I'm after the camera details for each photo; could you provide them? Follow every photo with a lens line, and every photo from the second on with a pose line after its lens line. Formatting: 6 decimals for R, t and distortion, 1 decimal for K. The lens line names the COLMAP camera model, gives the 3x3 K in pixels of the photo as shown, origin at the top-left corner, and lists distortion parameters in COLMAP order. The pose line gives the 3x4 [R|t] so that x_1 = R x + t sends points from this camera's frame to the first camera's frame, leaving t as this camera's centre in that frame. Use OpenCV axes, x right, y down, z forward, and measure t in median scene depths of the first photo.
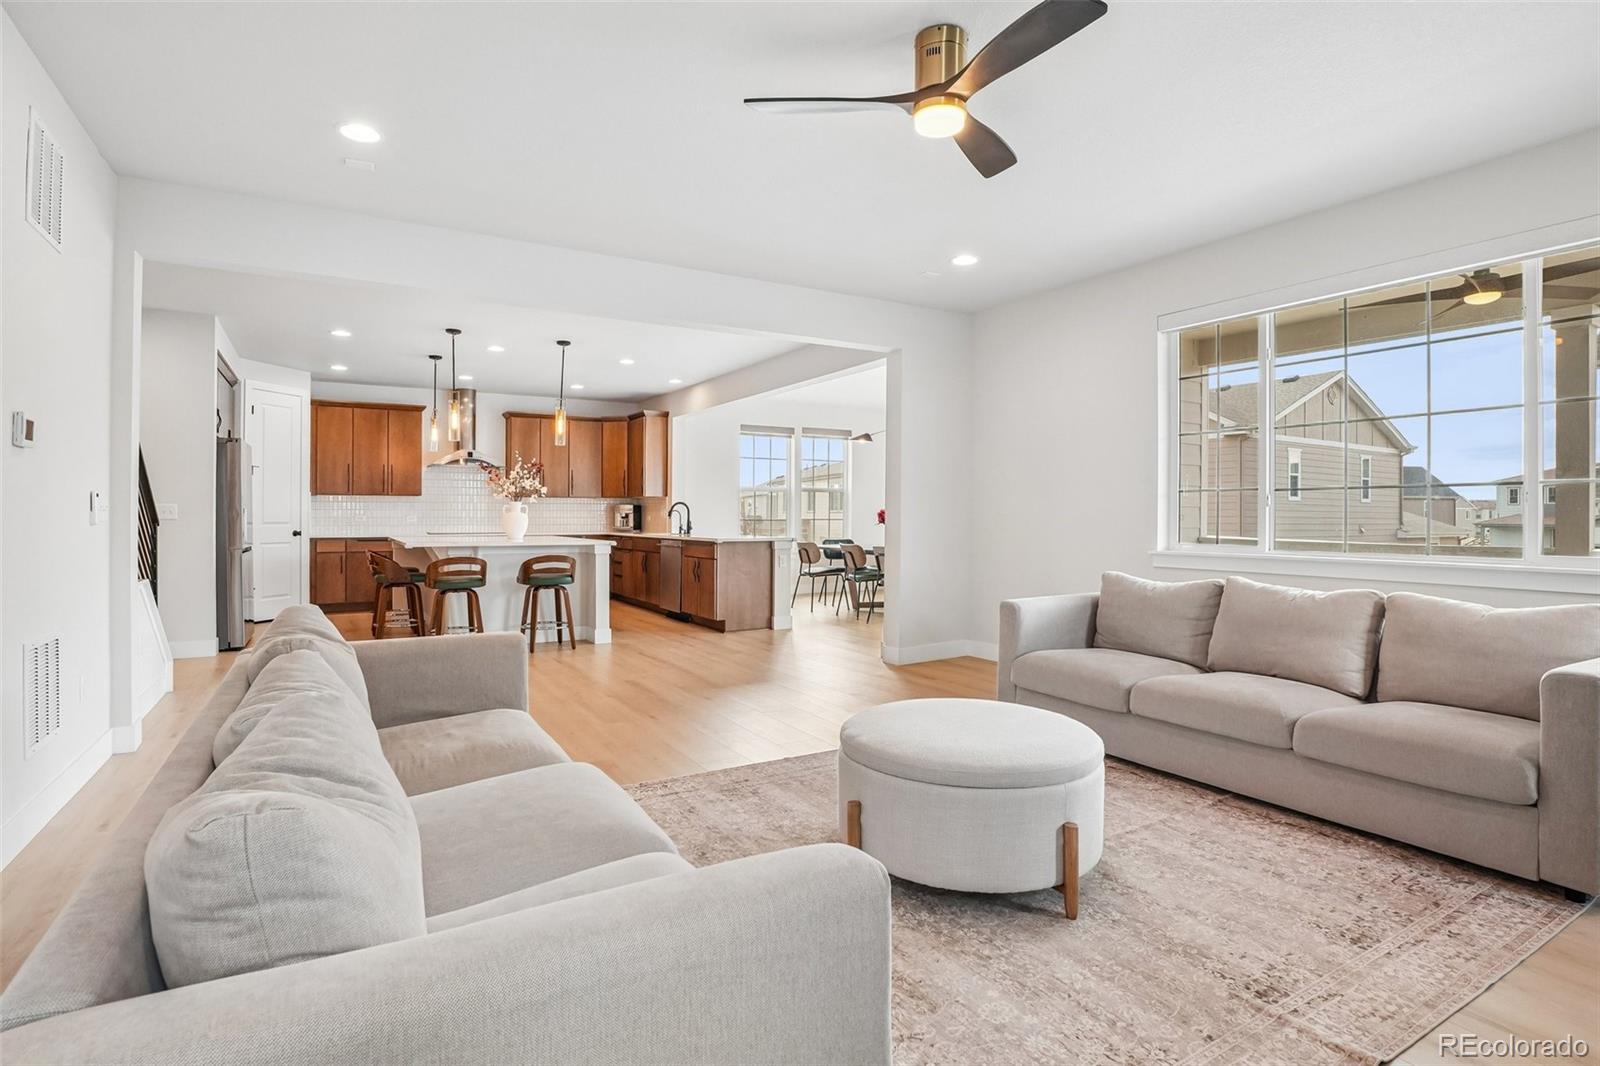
lens RADIAL K [[789.5, 0, 773.9], [0, 789.5, 516.5], [0, 0, 1]] dist [-0.022130, 0.004876]
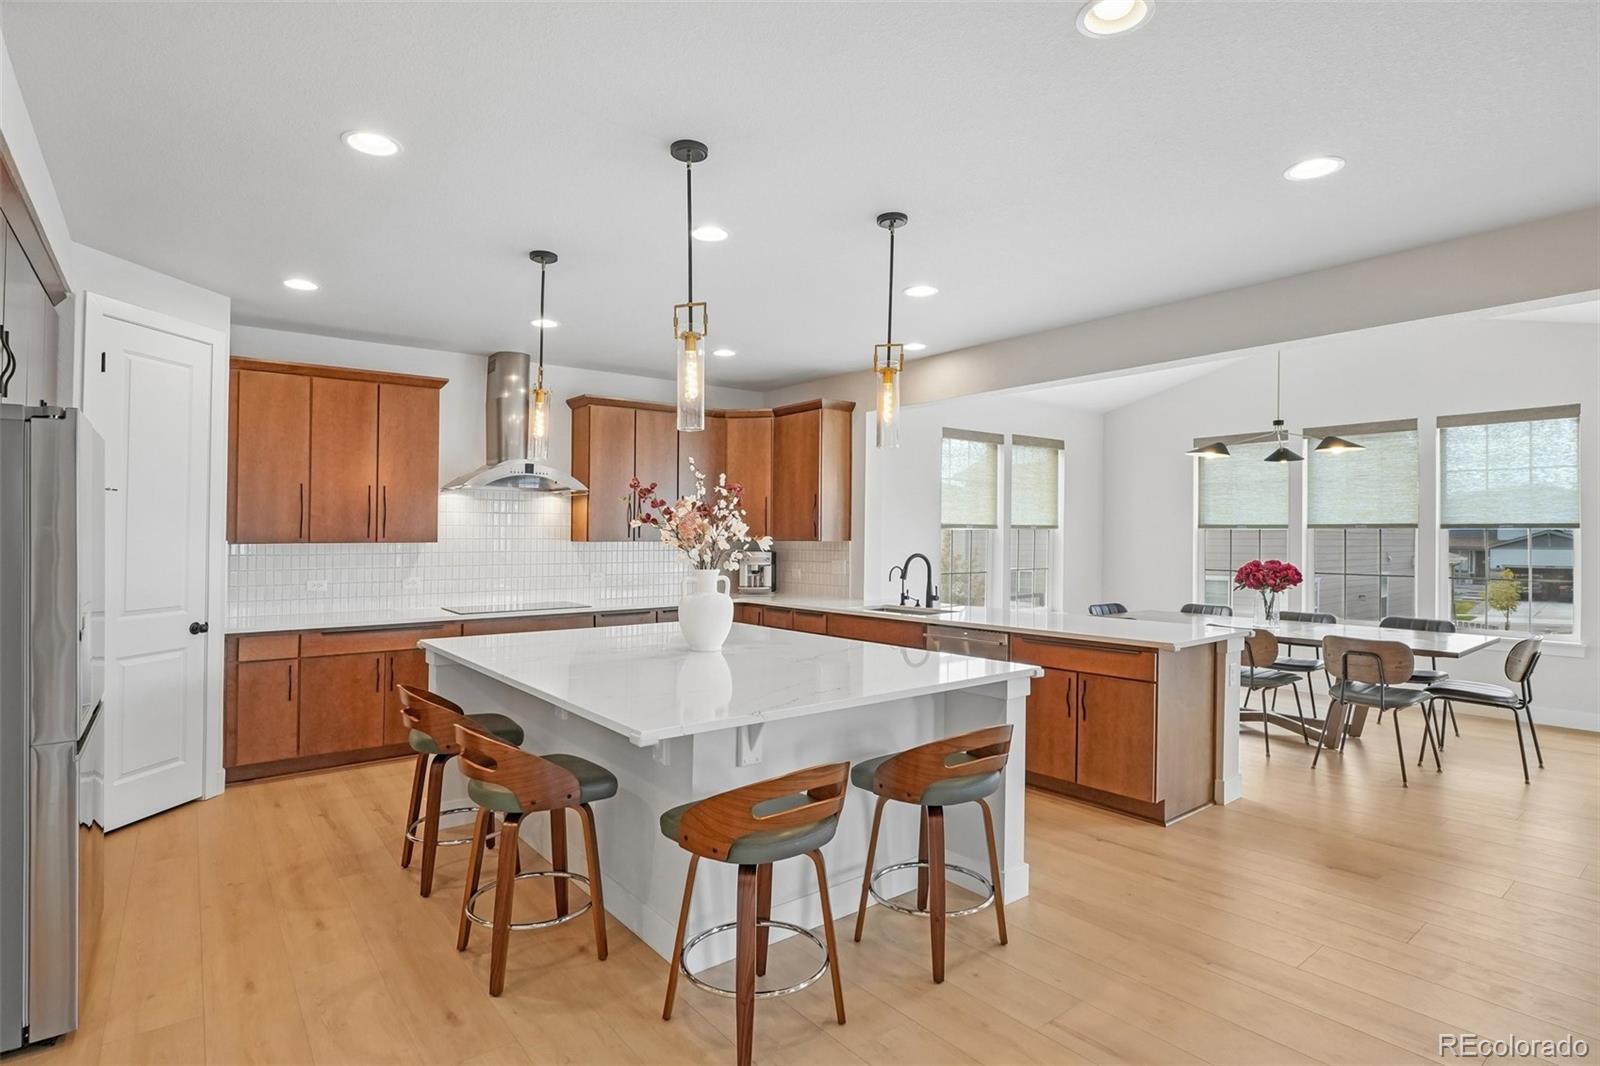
lens RADIAL K [[789.5, 0, 792.8], [0, 789.5, 533.3], [0, 0, 1]] dist [-0.022130, 0.004876]
pose [[0.987454, -0.002440, 0.157886, -0.299904], [0.003072, 0.999988, -0.003754, -0.031168], [-0.157875, 0.004191, 0.987450, 0.432890]]
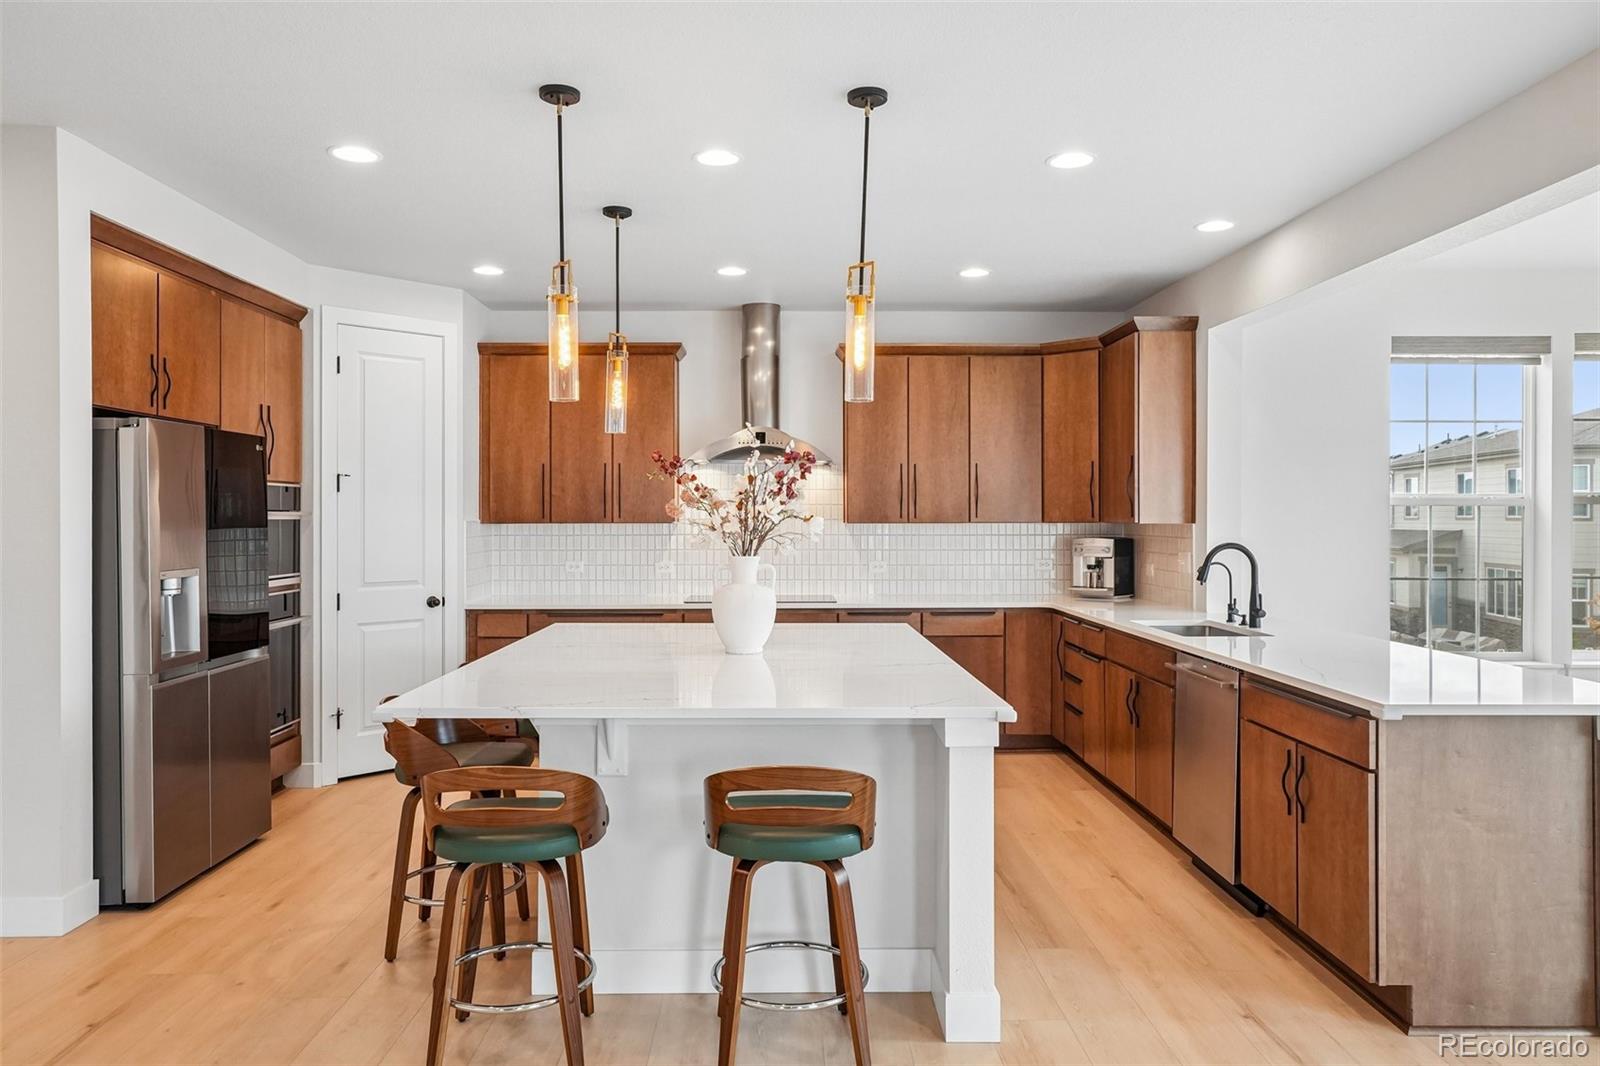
lens RADIAL K [[1088.0, 0, 809.2], [0, 1088.0, 513.2], [0, 0, 1]] dist [0.018809, -0.005485]
pose [[0.889312, -0.004427, -0.457279, -0.058487], [0.002592, 0.999986, -0.004639, -0.030554], [0.457293, 0.002940, 0.889311, 0.436919]]
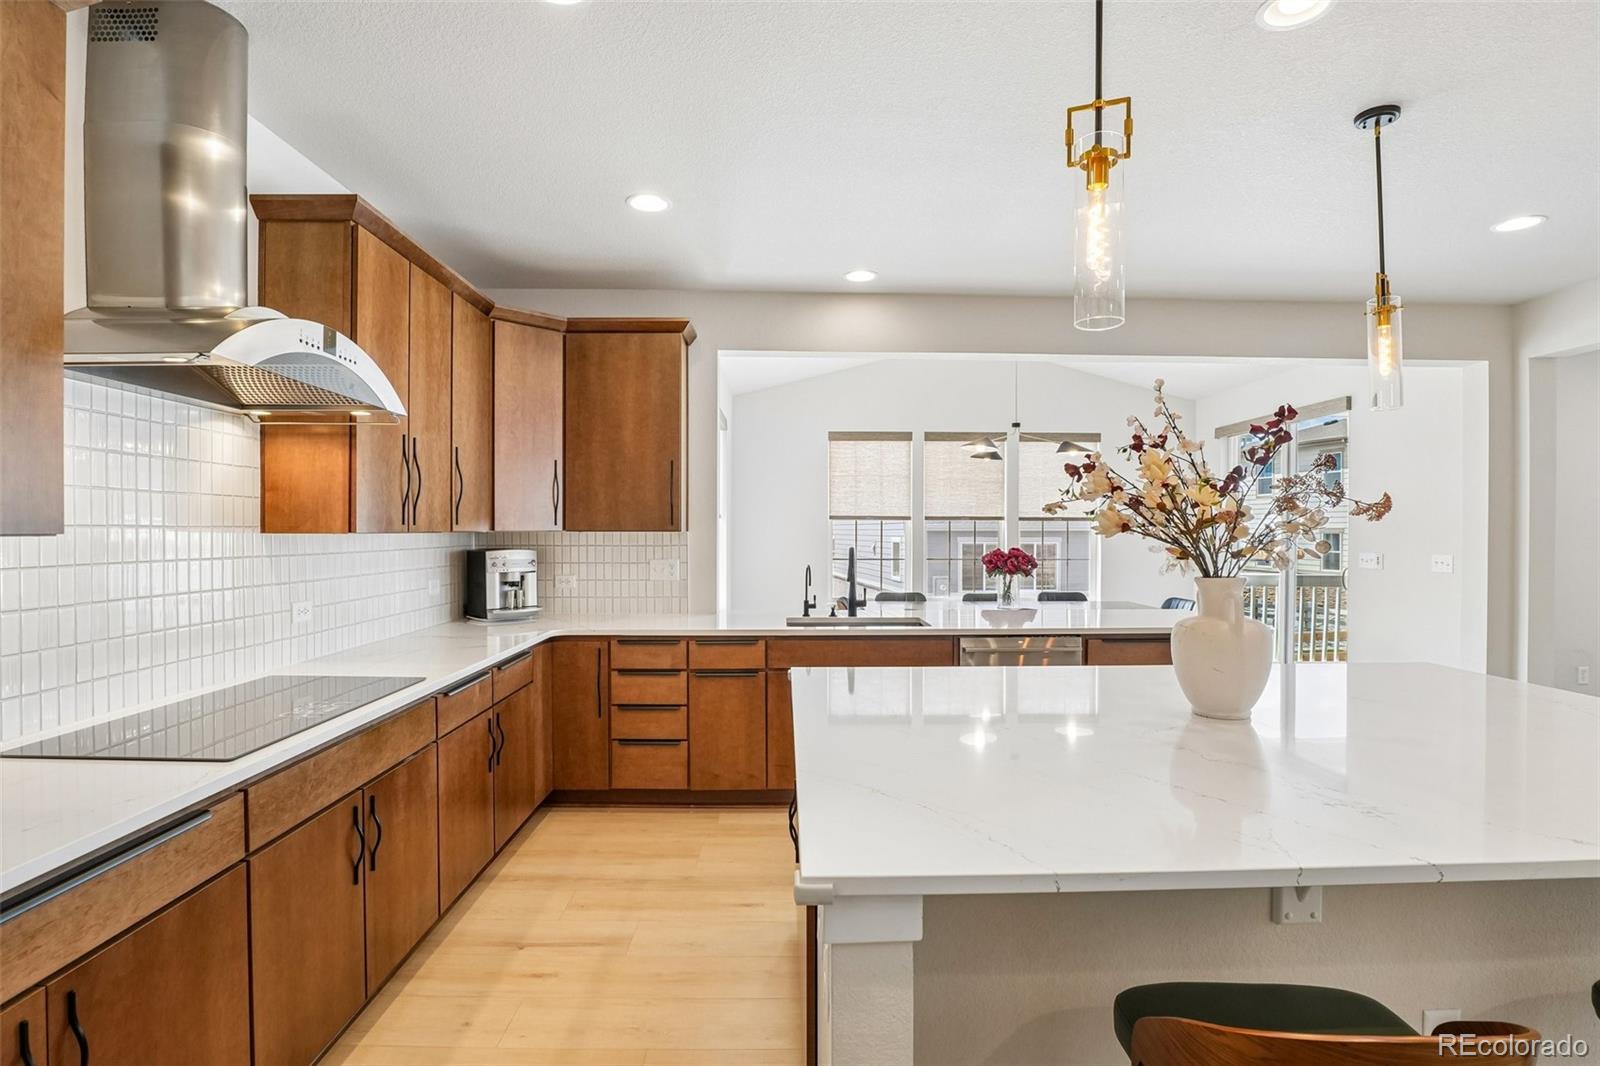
lens RADIAL K [[789.5, 0, 795.0], [0, 789.5, 537.2], [0, 0, 1]] dist [-0.022130, 0.004876]
pose [[0.466335, -0.010546, 0.884545, -0.531663], [0.000274, 0.999931, 0.011778, -0.029197], [-0.884608, -0.005250, 0.466306, 0.814611]]
